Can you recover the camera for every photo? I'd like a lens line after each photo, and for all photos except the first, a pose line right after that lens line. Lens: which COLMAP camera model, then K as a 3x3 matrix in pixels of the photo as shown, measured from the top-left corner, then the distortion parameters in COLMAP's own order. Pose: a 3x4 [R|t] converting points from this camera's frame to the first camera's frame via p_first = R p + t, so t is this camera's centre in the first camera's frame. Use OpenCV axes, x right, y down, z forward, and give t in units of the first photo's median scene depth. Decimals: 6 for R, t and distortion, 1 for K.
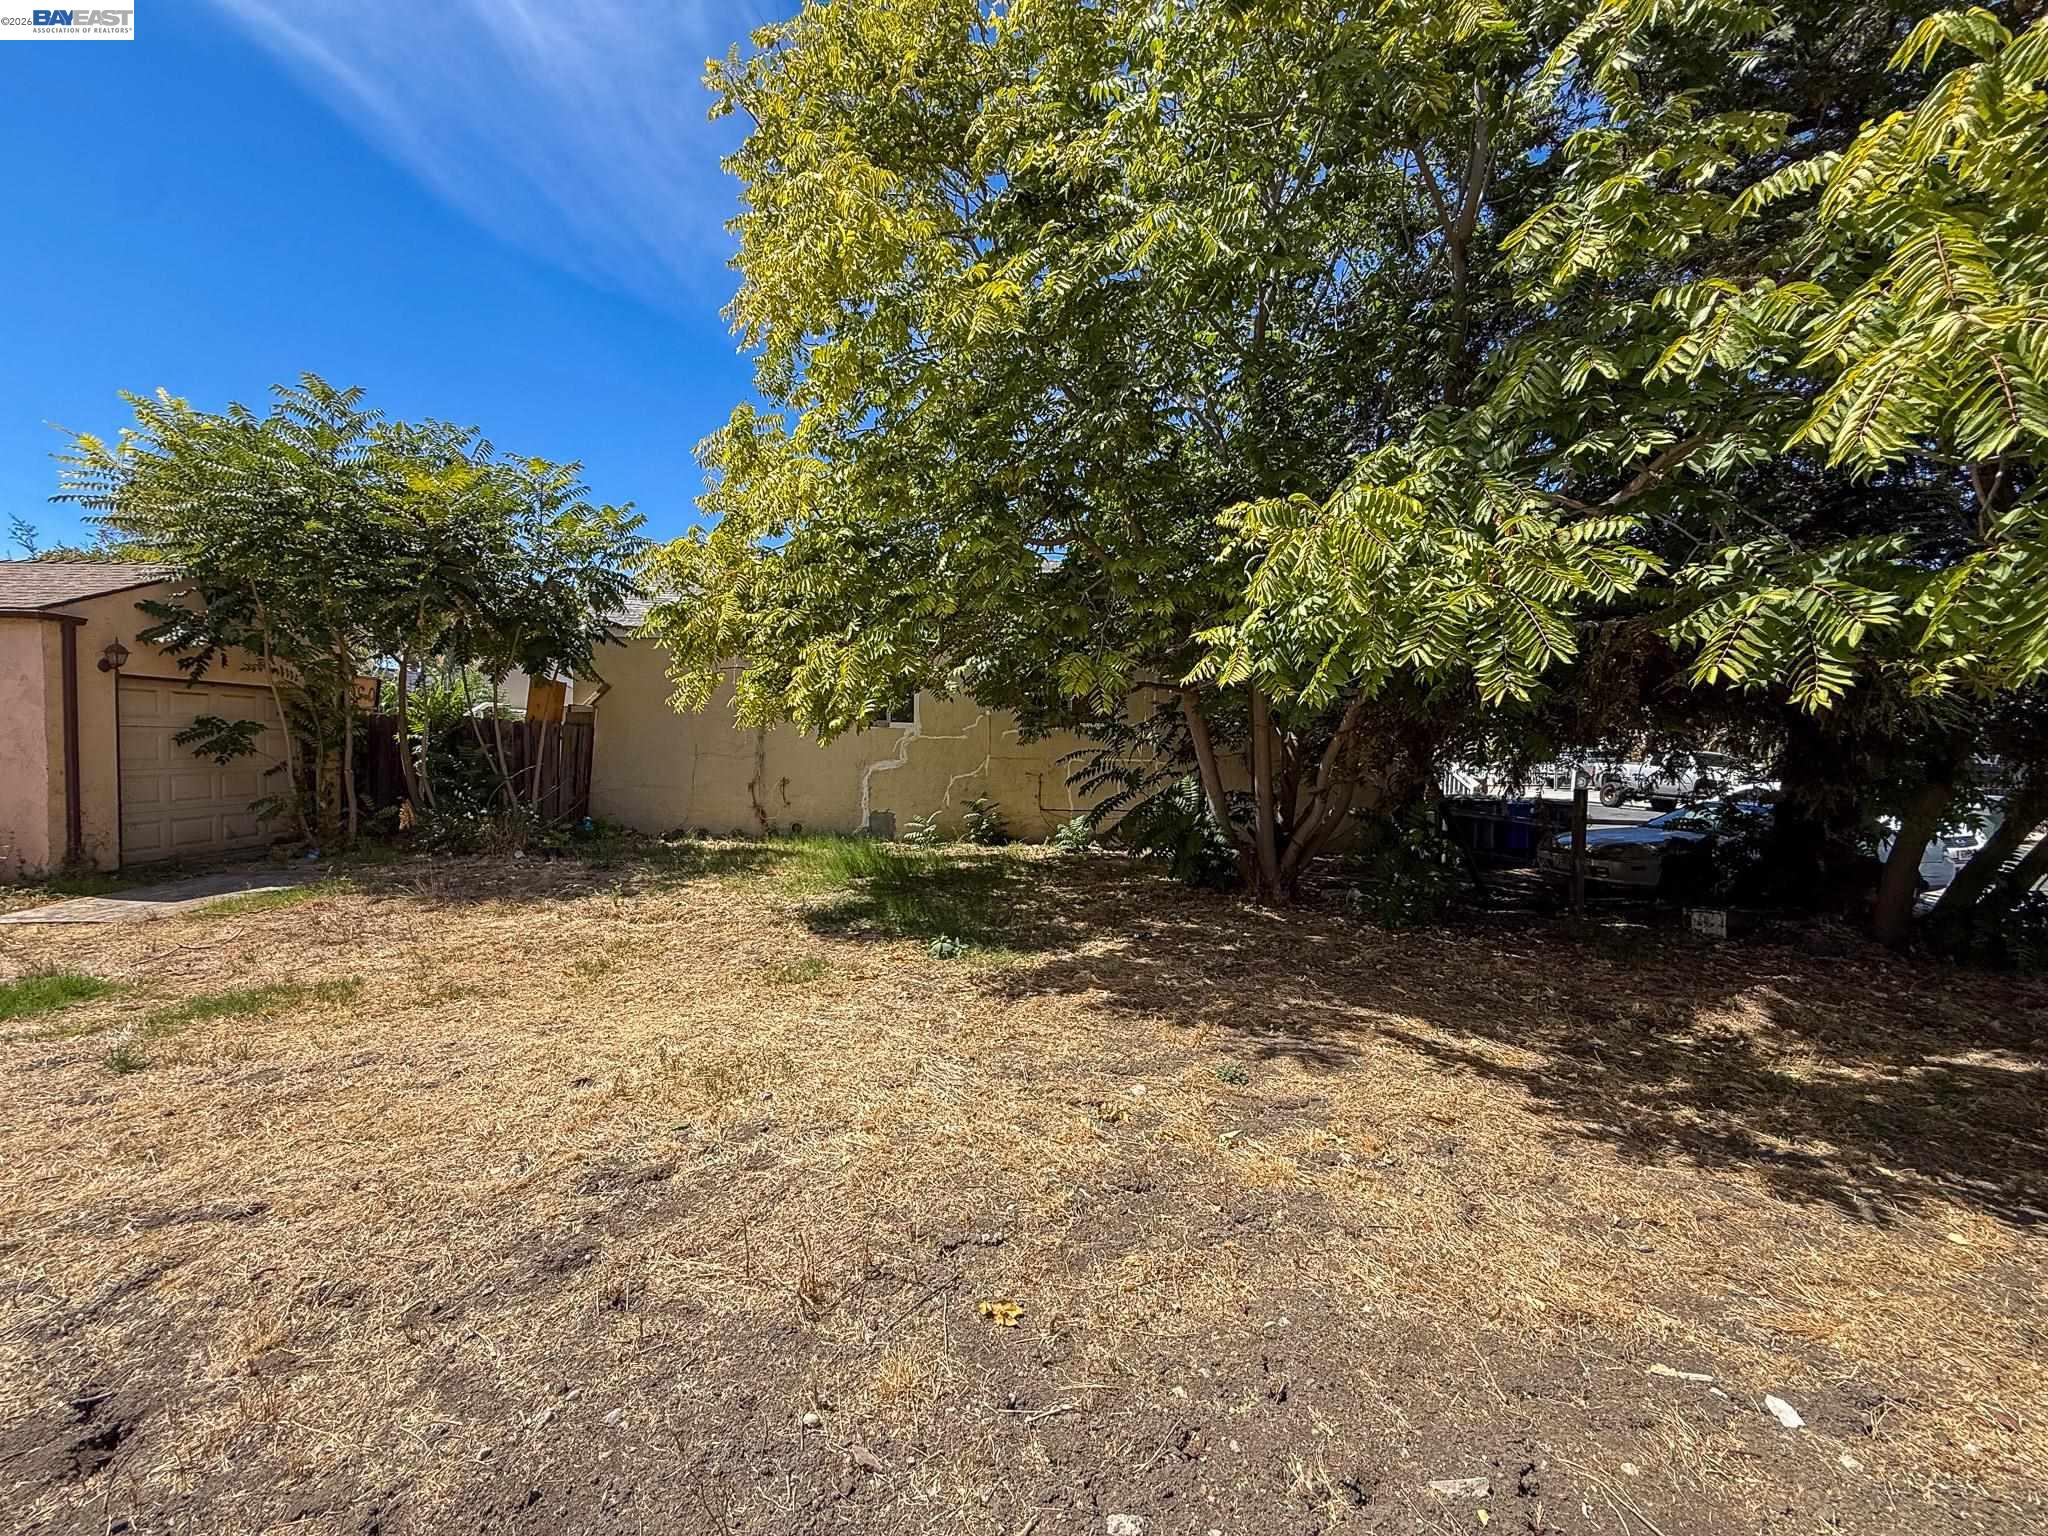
lens RADIAL K [[813.5, 0, 1016.9], [0, 813.5, 774.9], [0, 0, 1]] dist [0.000785, -0.000229]
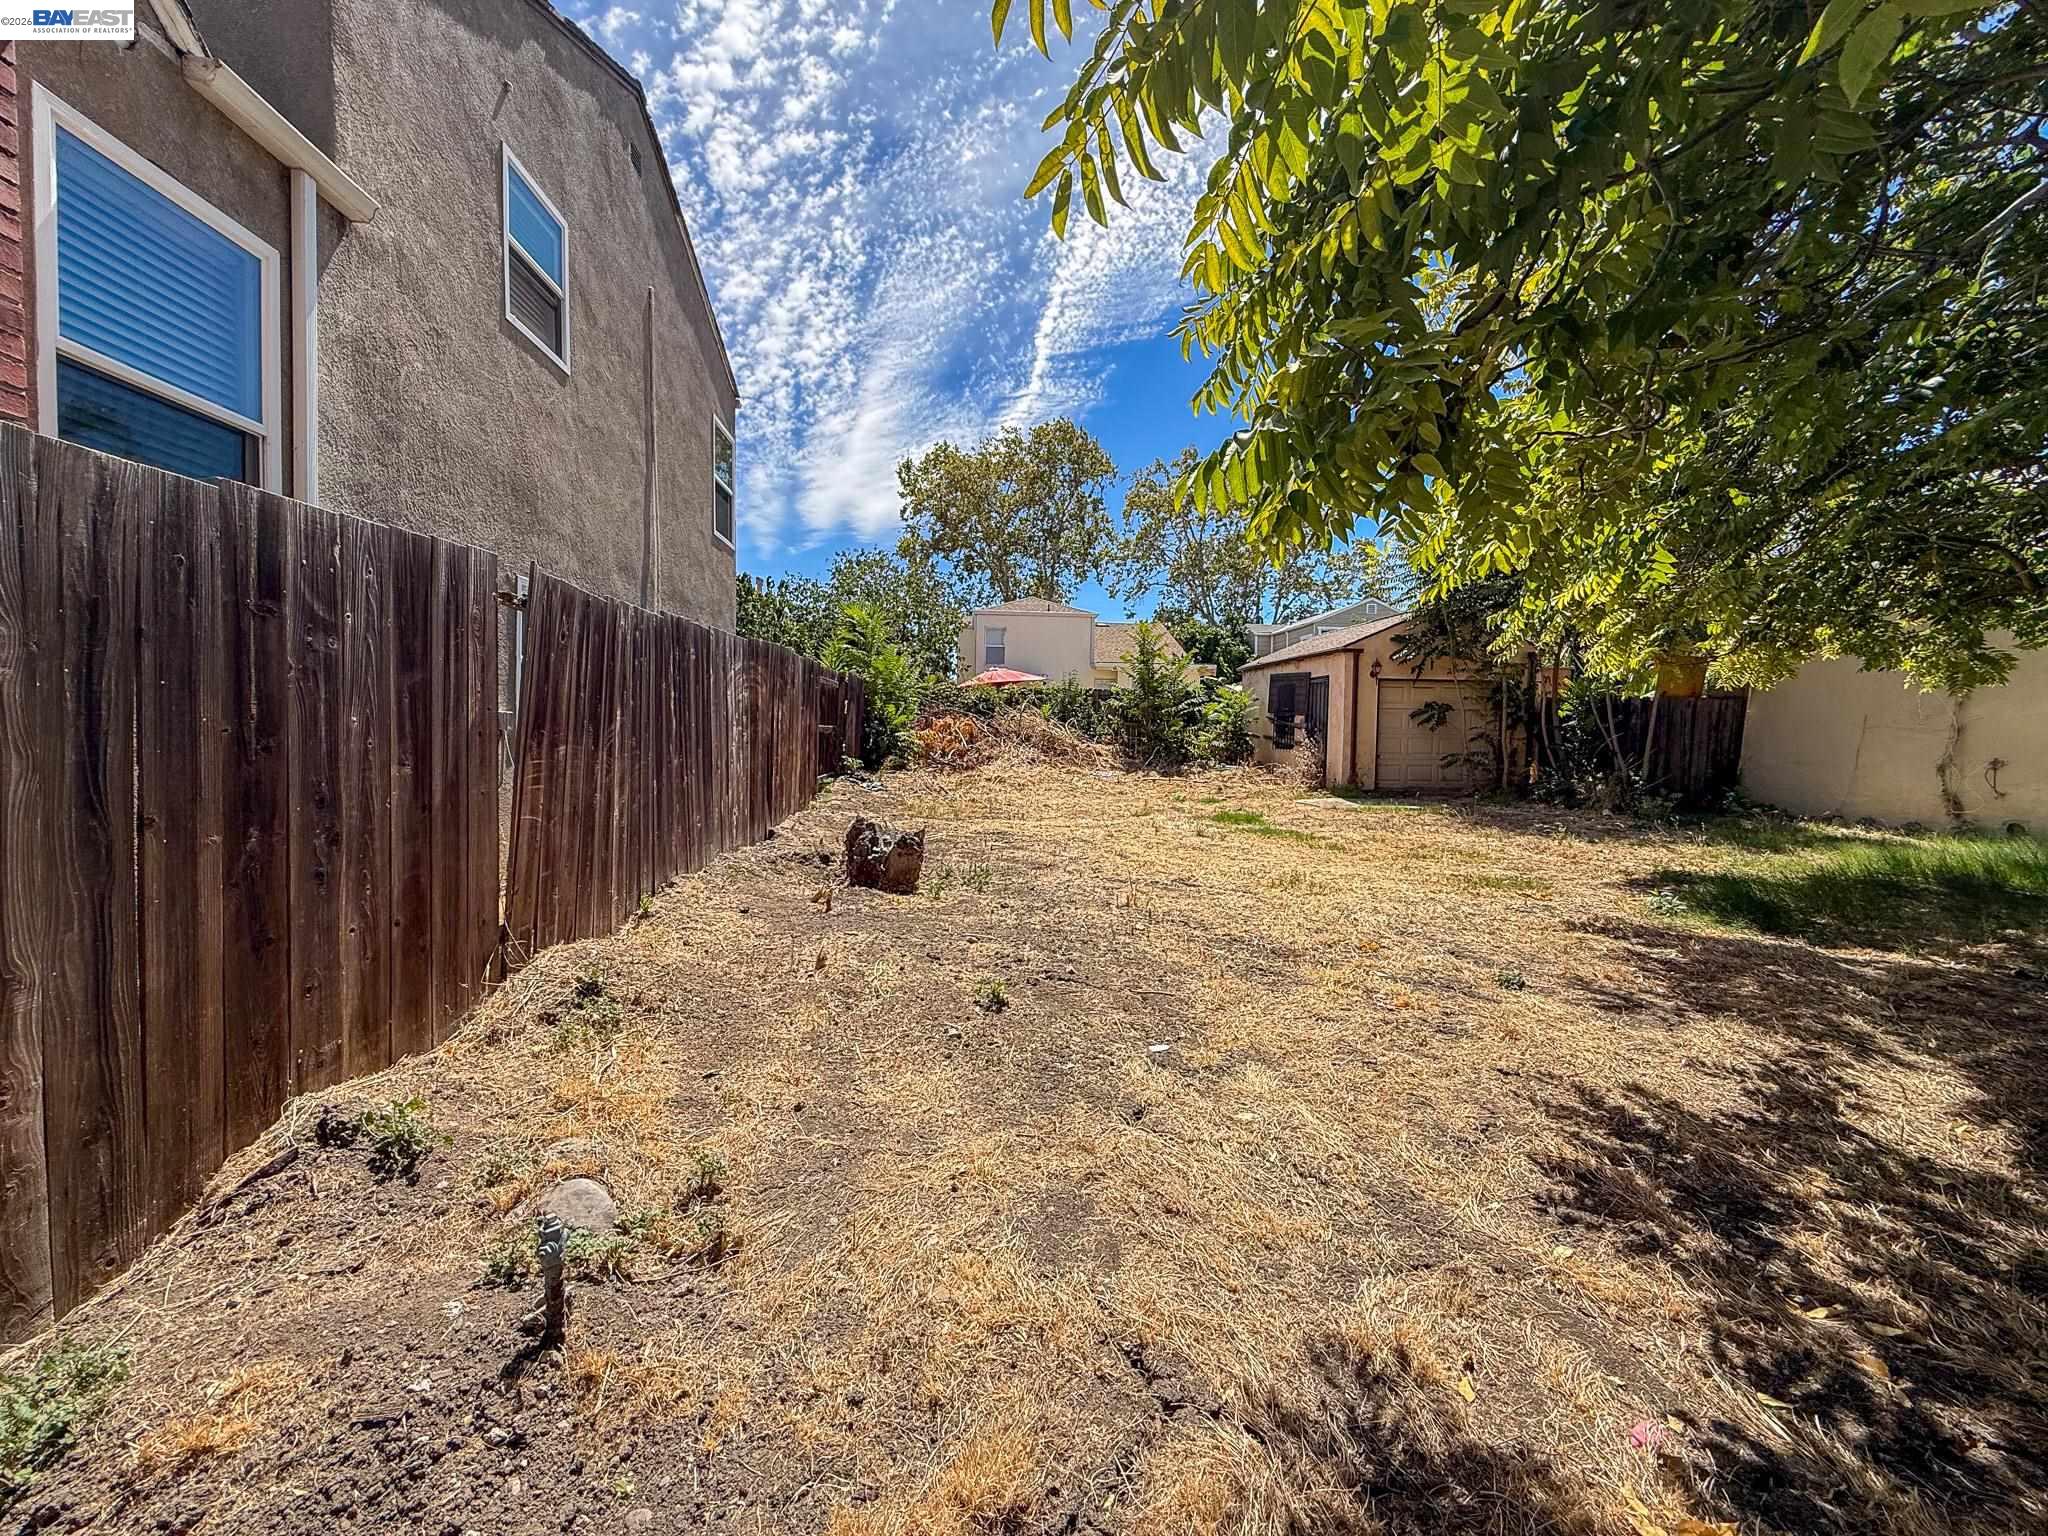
lens RADIAL K [[813.5, 0, 1018.9], [0, 813.5, 759.1], [0, 0, 1]] dist [0.000785, -0.000229]
pose [[0.045266, 0.028590, -0.998566, 0.849274], [-0.048777, 0.998461, 0.026375, 0.057014], [0.997783, 0.047514, 0.046590, 0.202669]]
